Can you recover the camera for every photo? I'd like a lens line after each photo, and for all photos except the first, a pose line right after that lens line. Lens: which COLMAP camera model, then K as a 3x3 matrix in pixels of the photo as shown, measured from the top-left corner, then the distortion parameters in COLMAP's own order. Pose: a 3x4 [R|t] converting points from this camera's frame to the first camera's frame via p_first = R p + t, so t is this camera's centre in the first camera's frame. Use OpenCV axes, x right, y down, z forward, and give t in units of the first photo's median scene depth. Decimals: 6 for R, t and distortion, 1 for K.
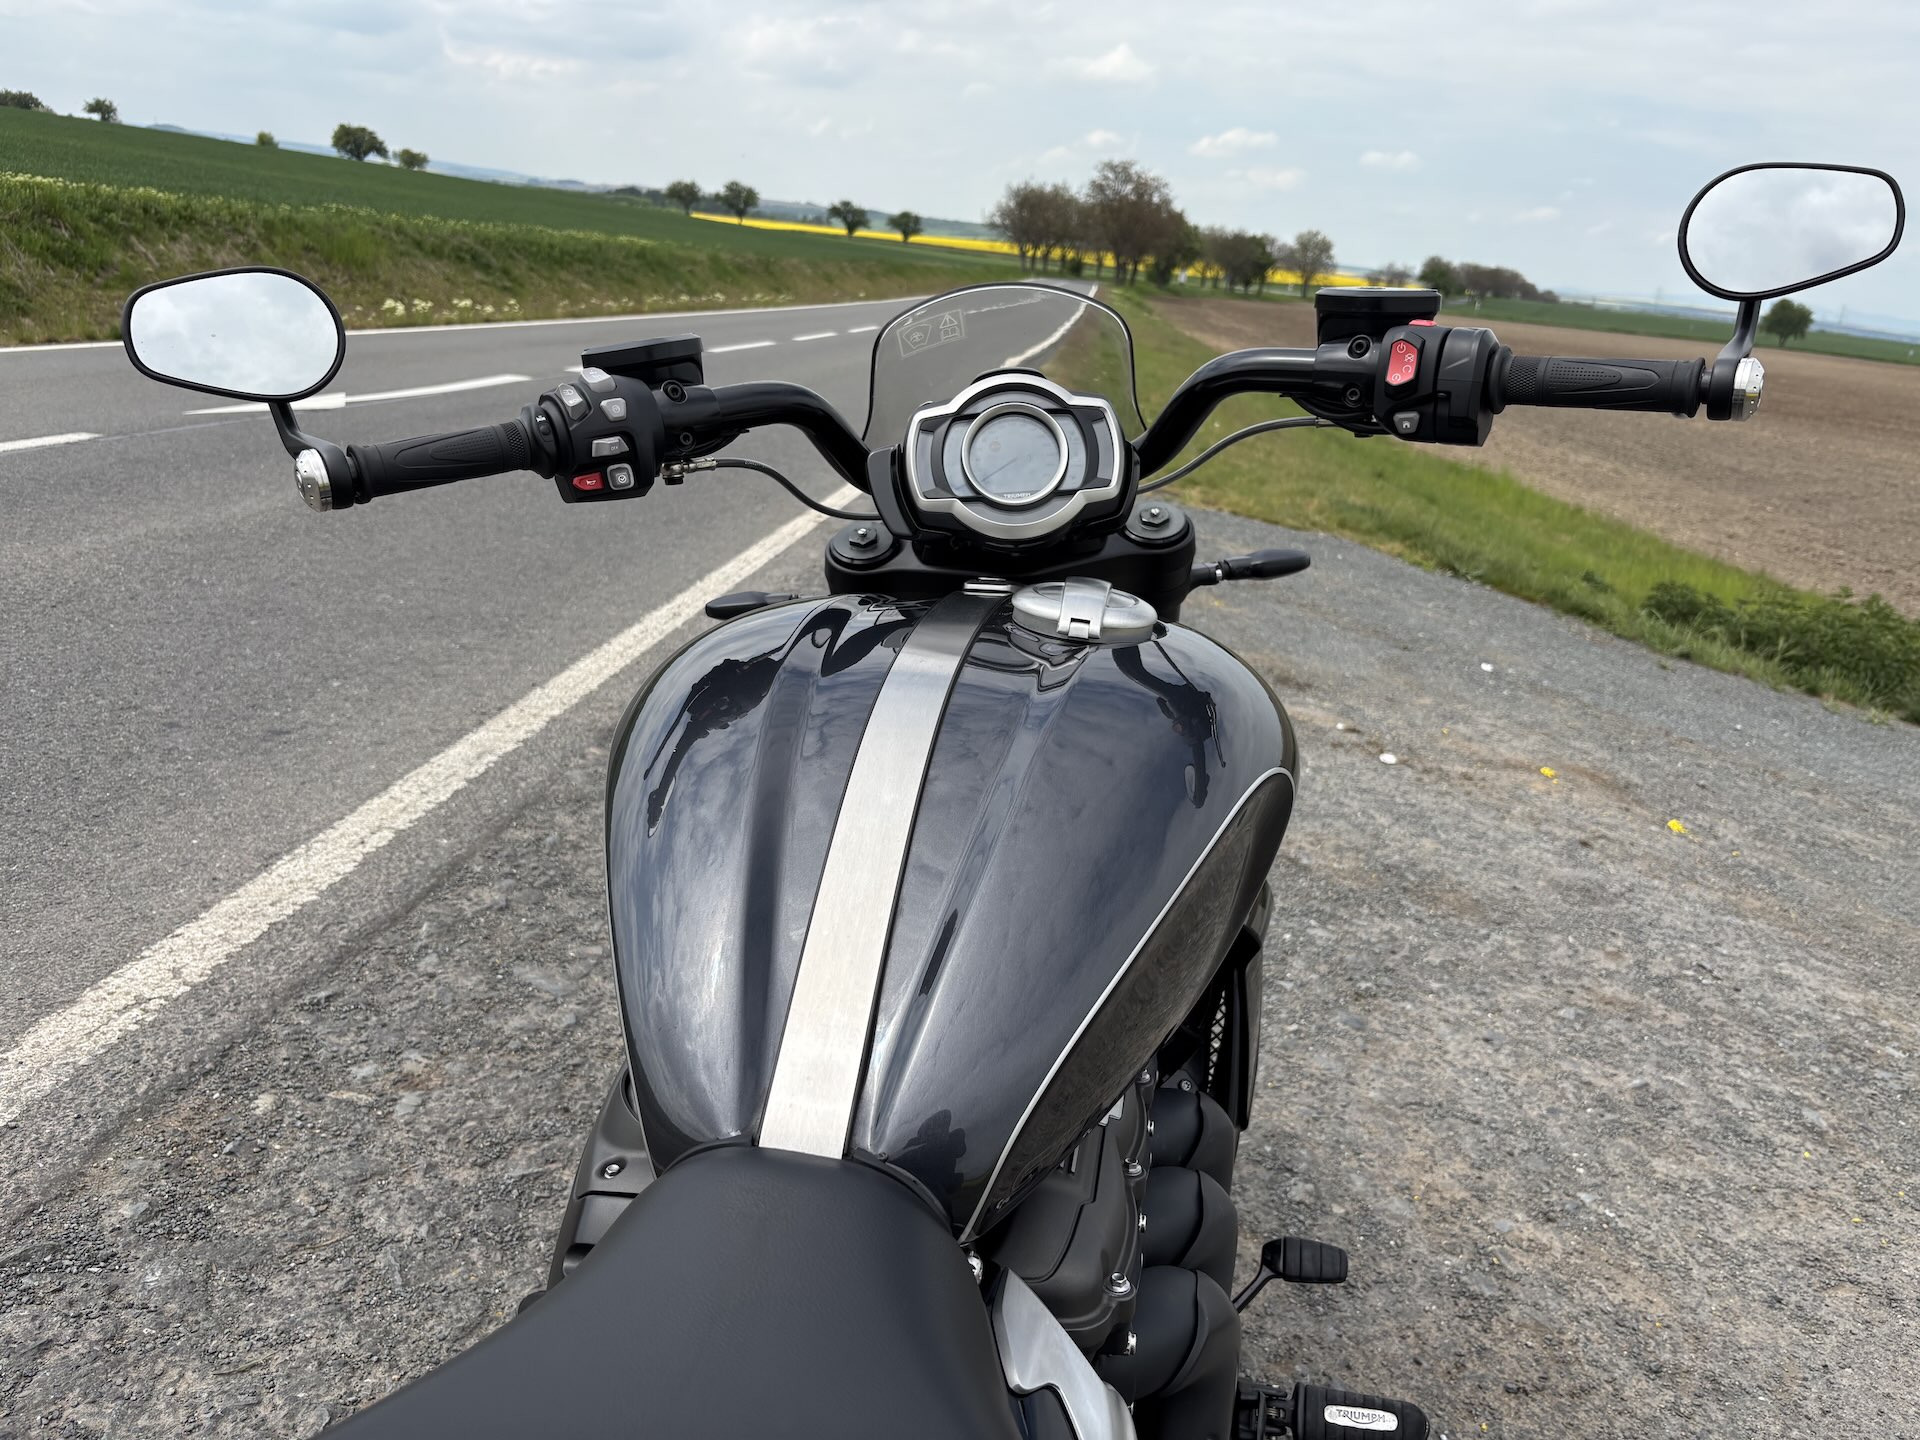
lens RADIAL K [[1358.0, 0, 960.0], [0, 1358.0, 720.0], [0, 0, 1]] dist [0.000584, 0.002002]
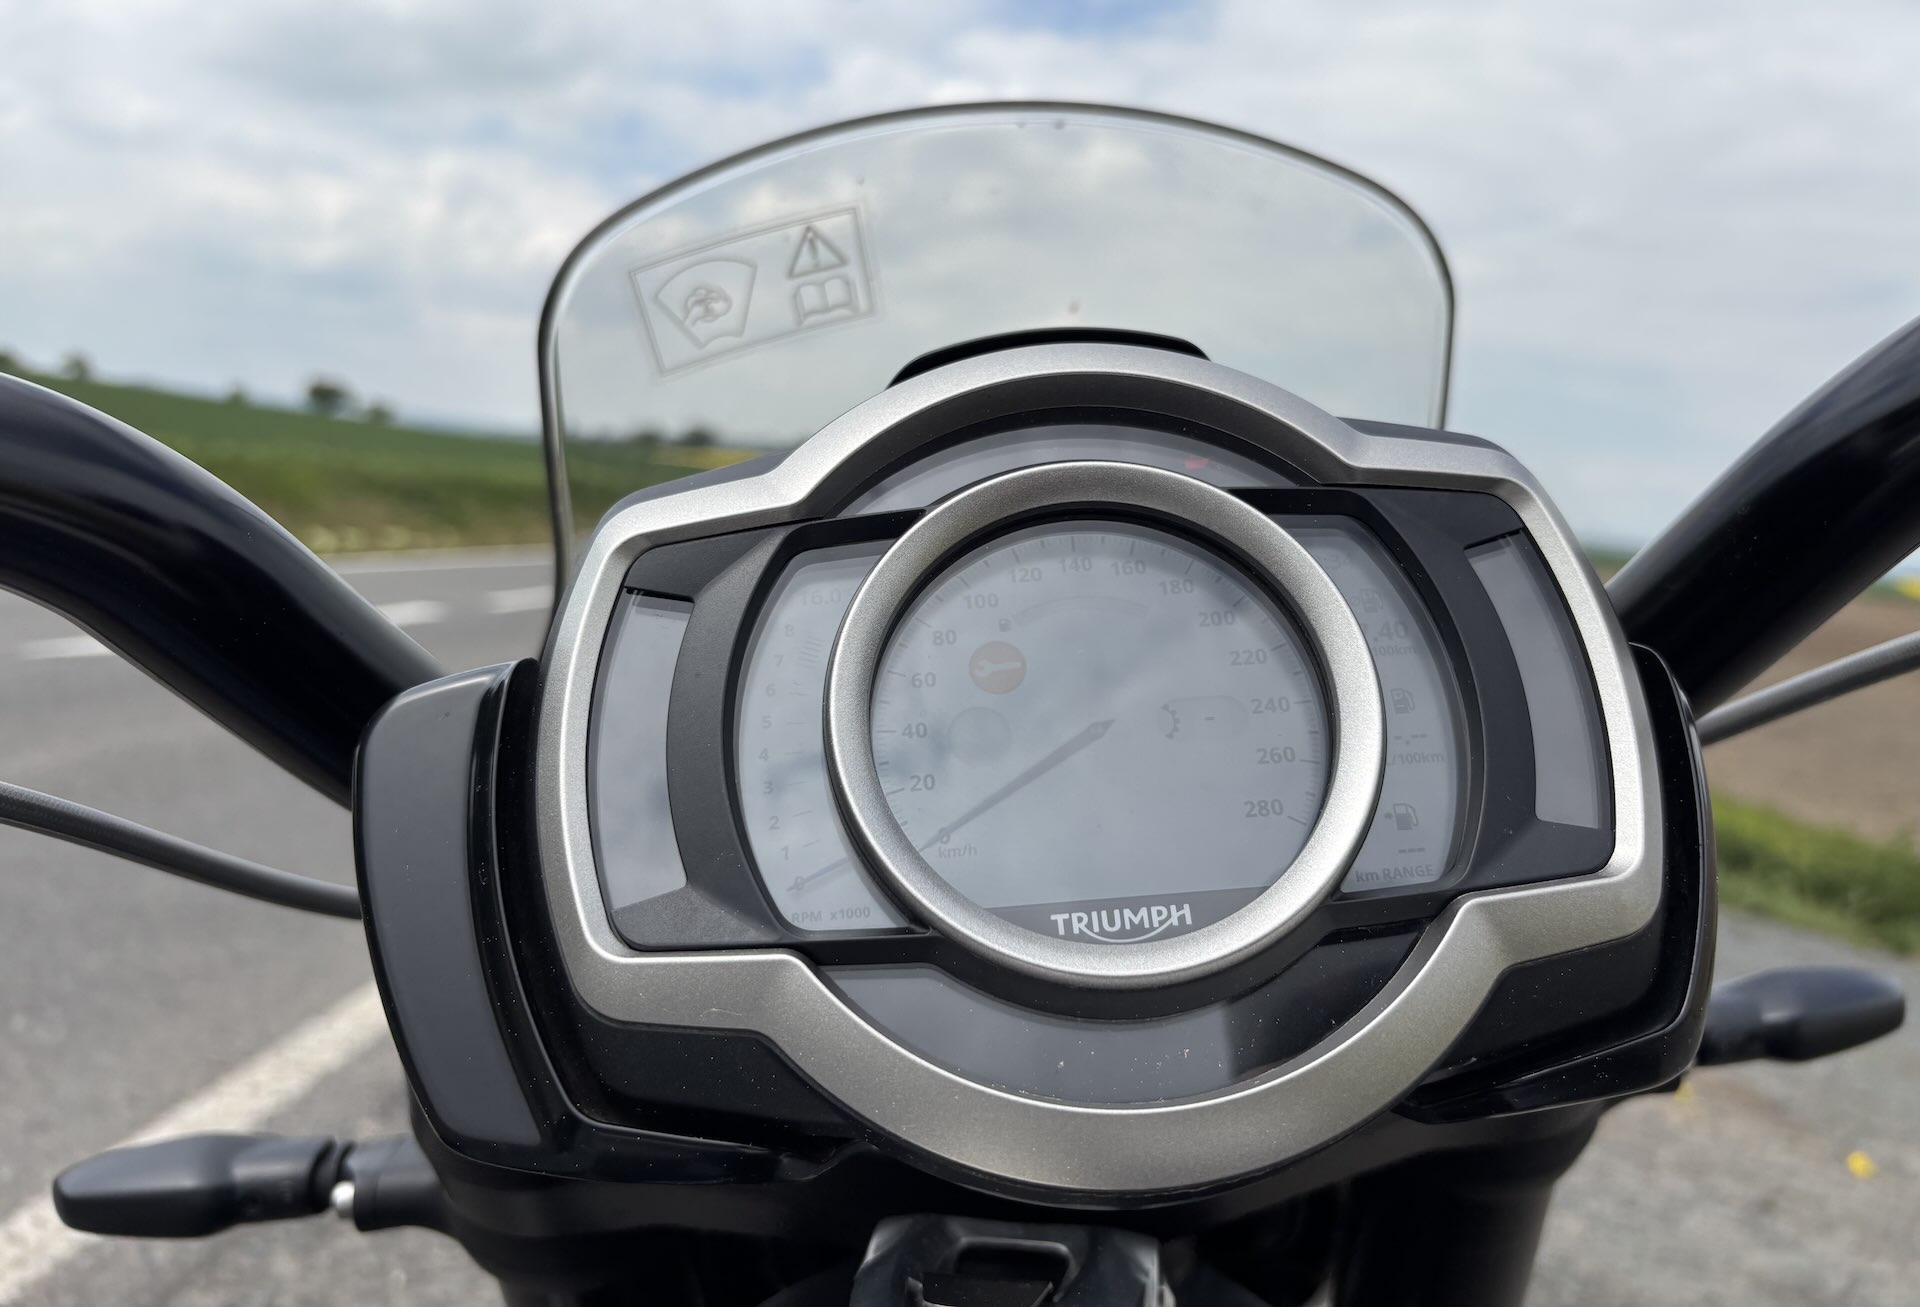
lens RADIAL K [[1410.7, 0, 960.0], [0, 1410.7, 653.5], [0, 0, 1]] dist [0.032511, -0.053131]
pose [[0.999495, -0.008189, 0.030712, 0.011319], [0.014675, 0.975981, -0.217361, -0.129311], [-0.028195, 0.217702, 0.975608, 0.651342]]
